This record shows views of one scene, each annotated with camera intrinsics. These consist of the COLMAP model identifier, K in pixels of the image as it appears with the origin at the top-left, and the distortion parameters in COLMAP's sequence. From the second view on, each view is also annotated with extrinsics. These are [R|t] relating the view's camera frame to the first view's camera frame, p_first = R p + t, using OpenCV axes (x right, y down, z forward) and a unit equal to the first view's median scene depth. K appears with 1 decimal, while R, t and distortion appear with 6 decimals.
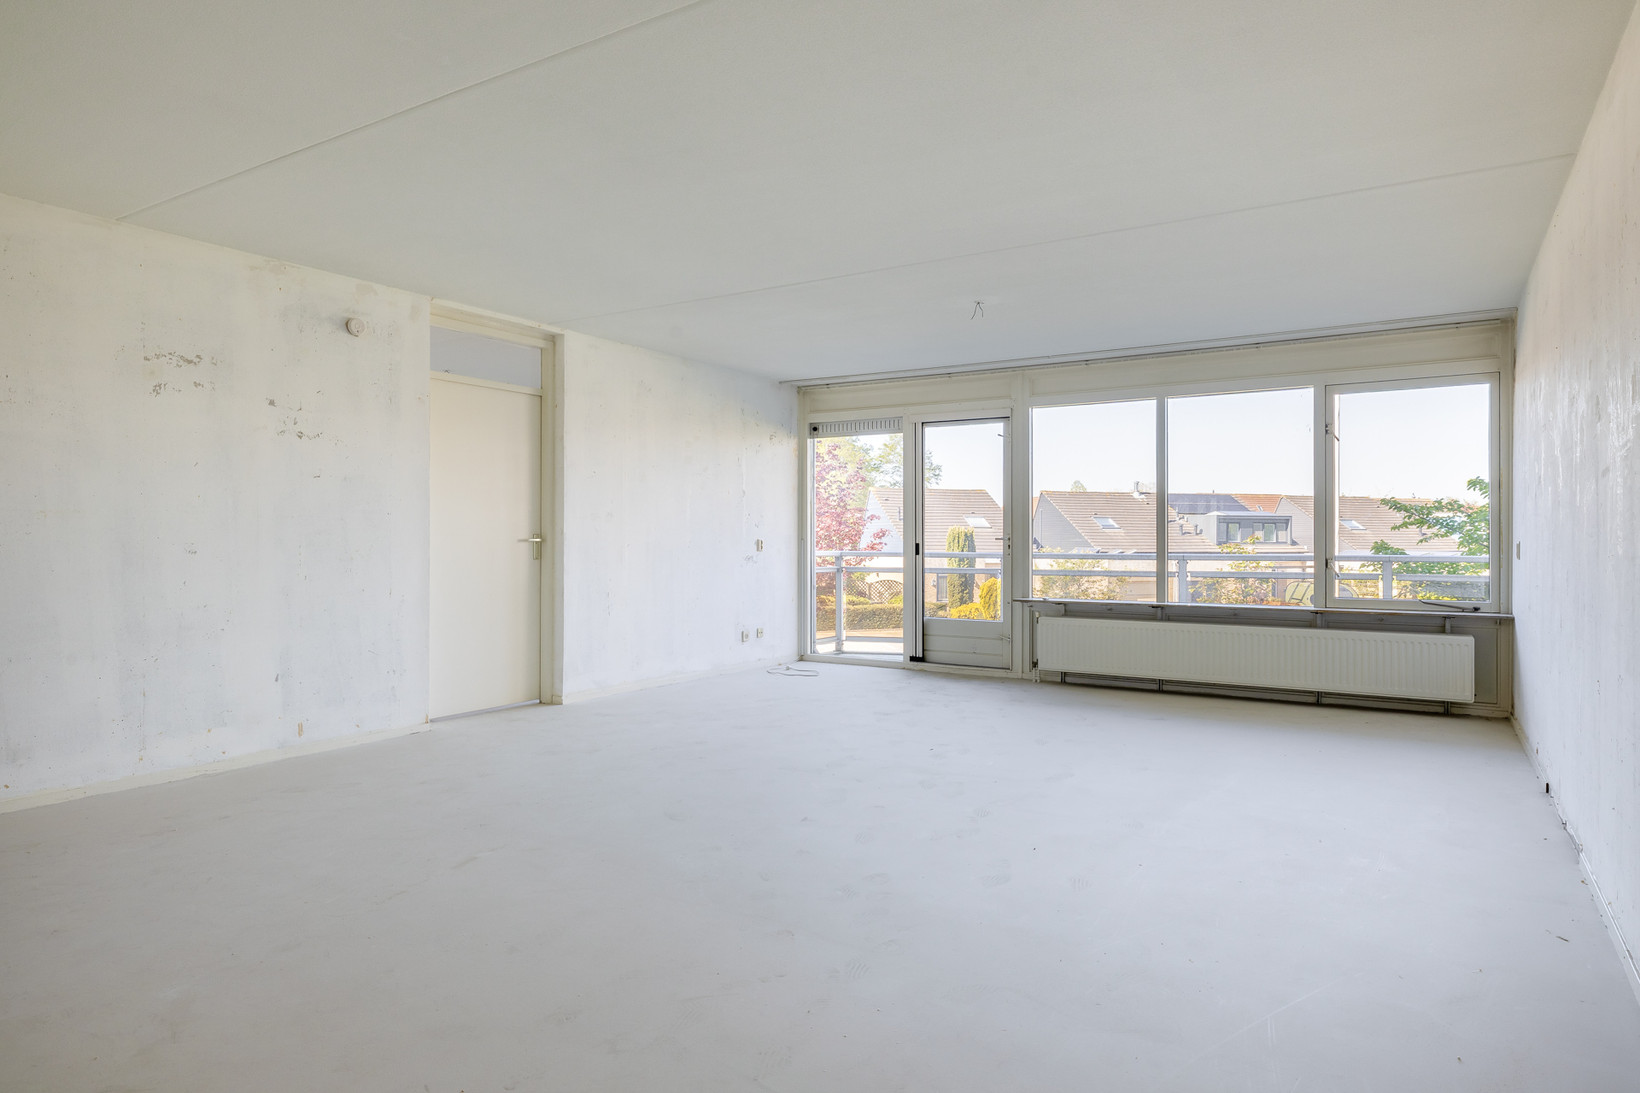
lens RADIAL K [[958.0, 0, 795.7], [0, 958.0, 530.0], [0, 0, 1]] dist [0.000277, -0.002133]
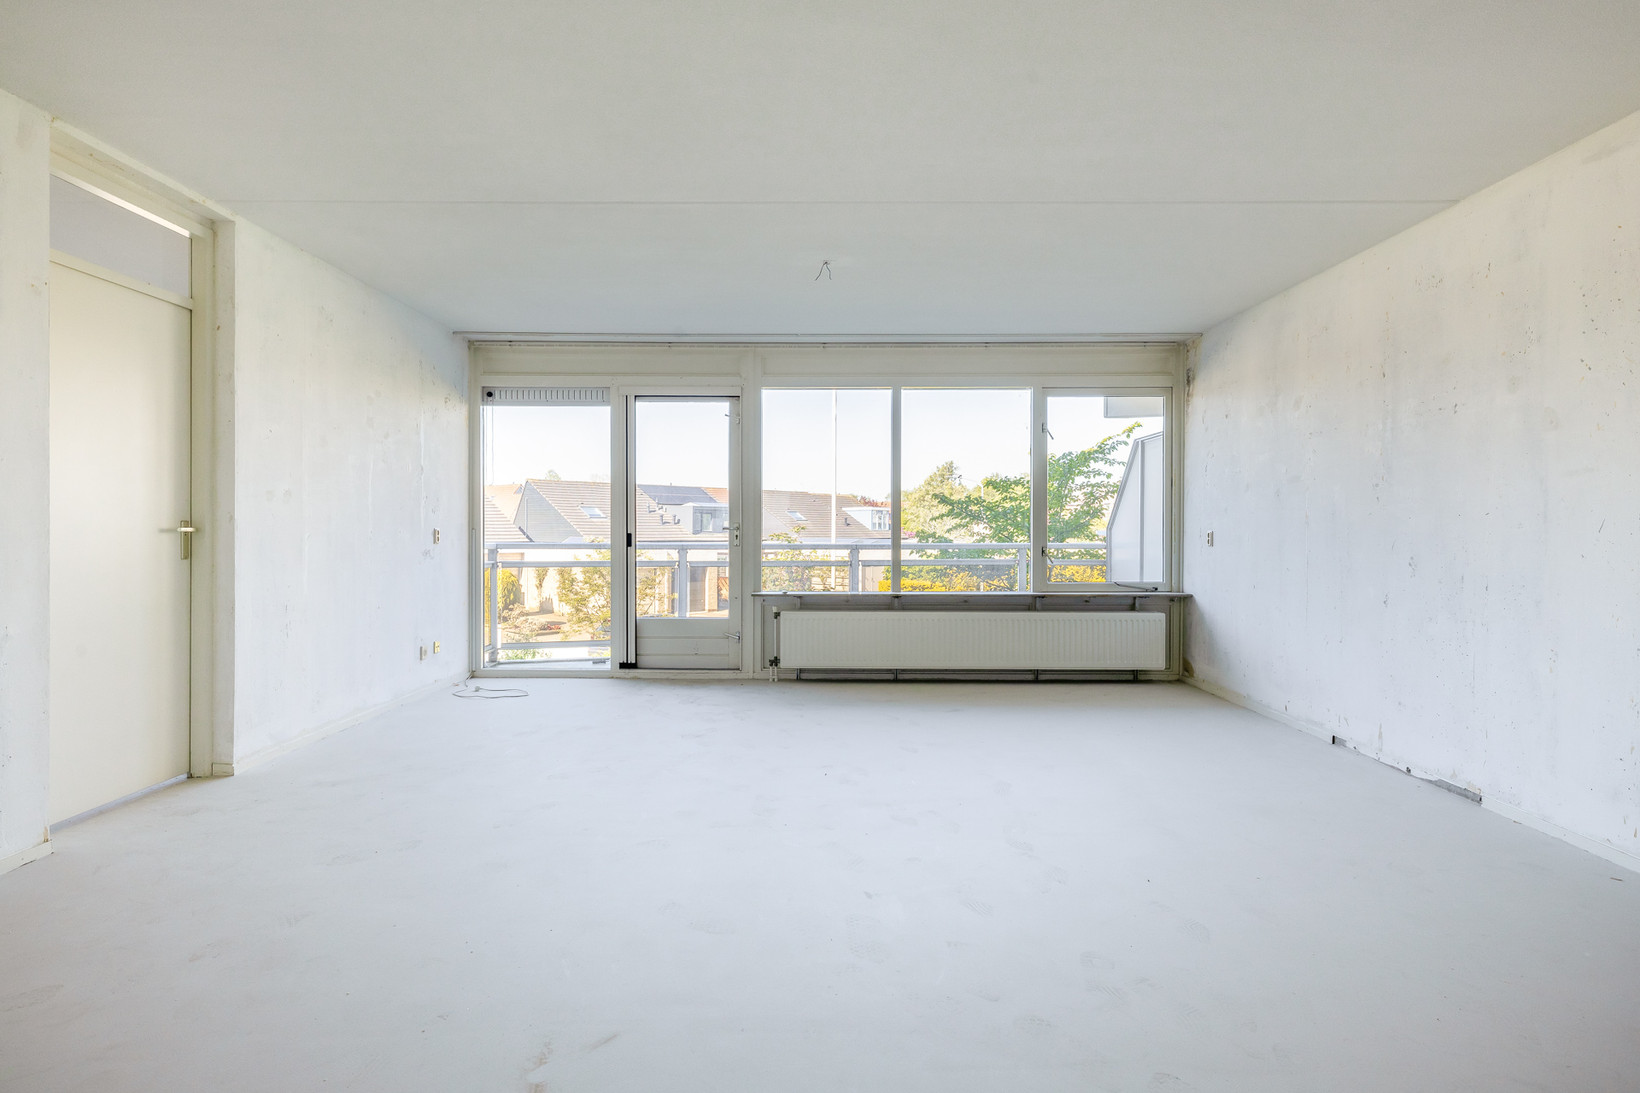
lens RADIAL K [[958.0, 0, 795.7], [0, 958.0, 530.0], [0, 0, 1]] dist [0.000277, -0.002133]
pose [[0.849865, -0.000088, 0.527000, -0.219347], [-0.005941, 0.999935, 0.009748, 0.001357], [-0.526967, -0.011415, 0.849809, 0.189223]]
